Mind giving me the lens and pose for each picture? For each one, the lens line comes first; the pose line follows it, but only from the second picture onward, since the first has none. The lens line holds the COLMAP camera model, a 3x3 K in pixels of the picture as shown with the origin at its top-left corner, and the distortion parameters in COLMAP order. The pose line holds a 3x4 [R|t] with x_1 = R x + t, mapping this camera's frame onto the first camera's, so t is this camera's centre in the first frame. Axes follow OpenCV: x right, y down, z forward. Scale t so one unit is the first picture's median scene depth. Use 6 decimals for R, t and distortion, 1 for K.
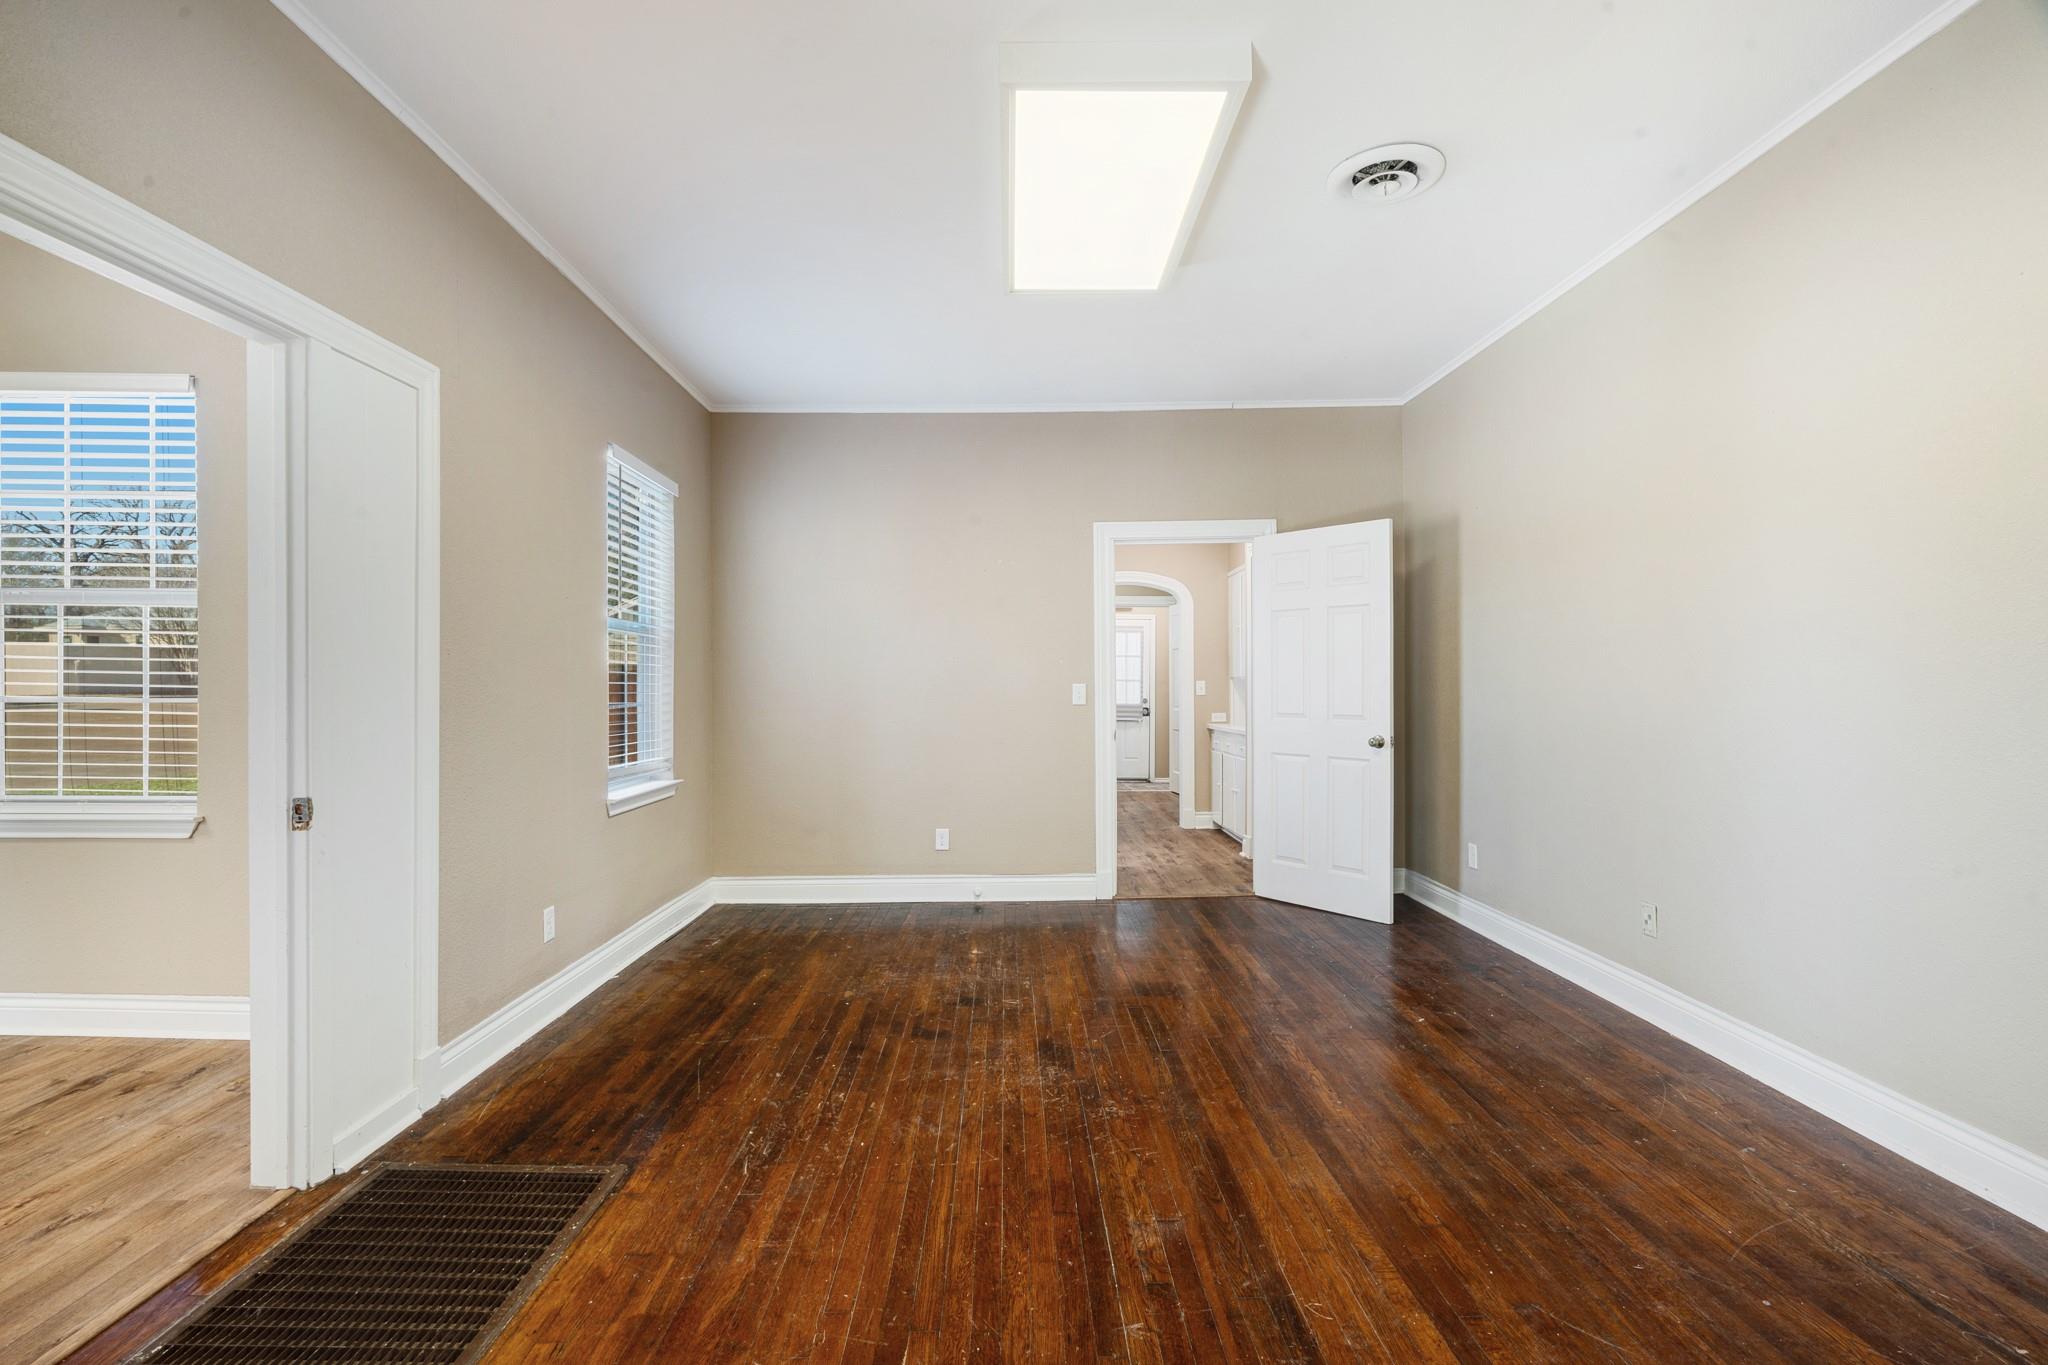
lens RADIAL K [[937.6, 0, 1023.6], [0, 937.6, 671.0], [0, 0, 1]] dist [0.006331, -0.001053]
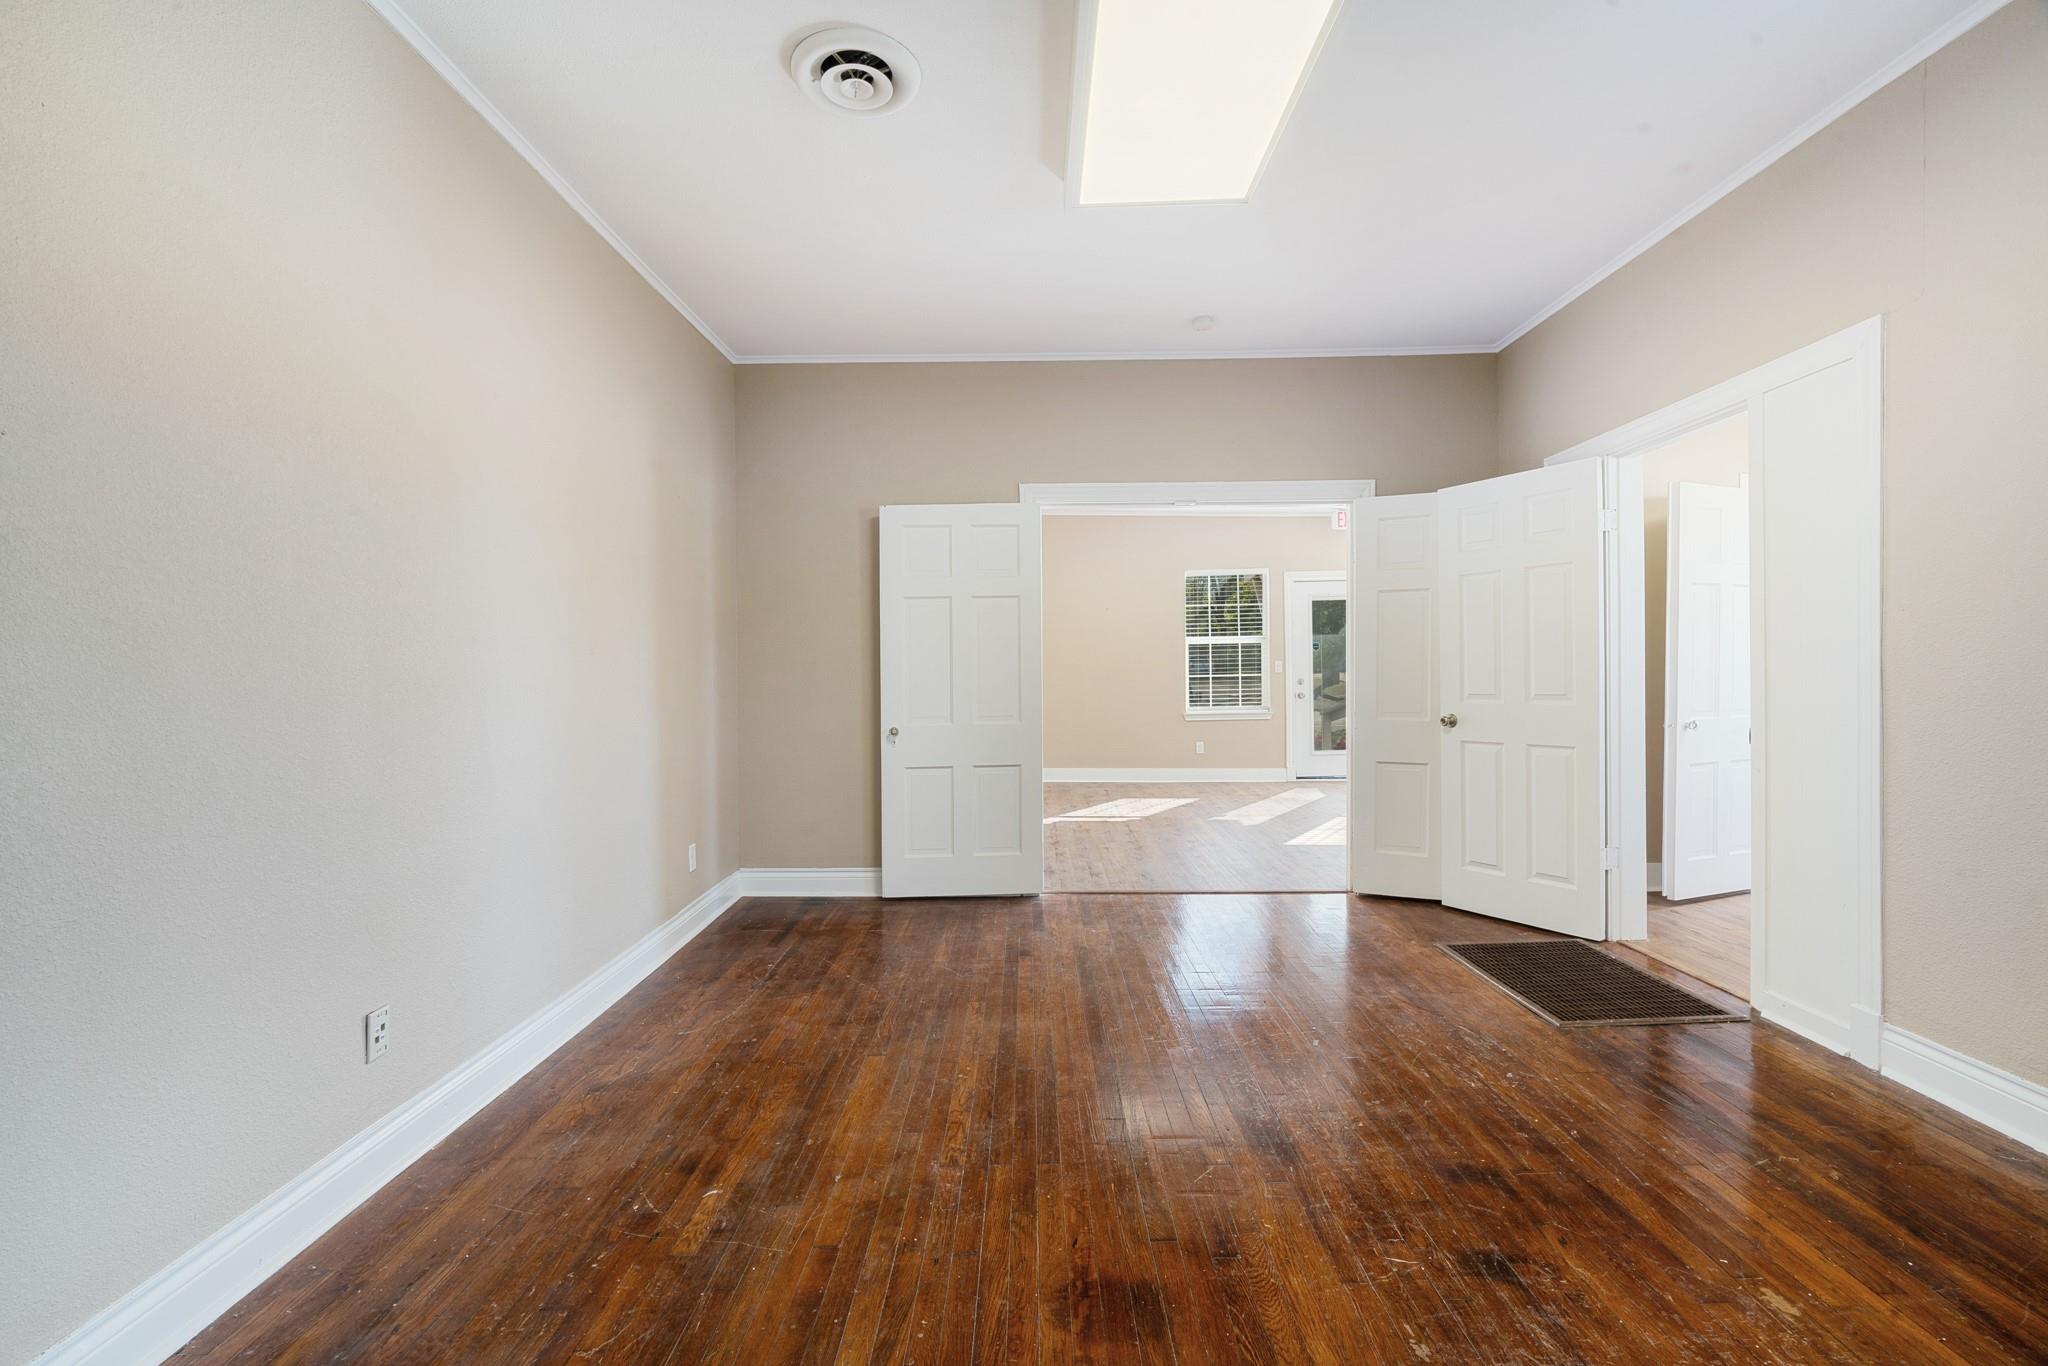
lens RADIAL K [[937.6, 0, 1015.7], [0, 937.6, 688.8], [0, 0, 1]] dist [0.006331, -0.001053]
pose [[-0.999169, 0.020813, 0.035039, 0.189130], [0.020872, 0.999781, 0.001328, 0.033045], [-0.035003, 0.002059, -0.999385, 1.637303]]
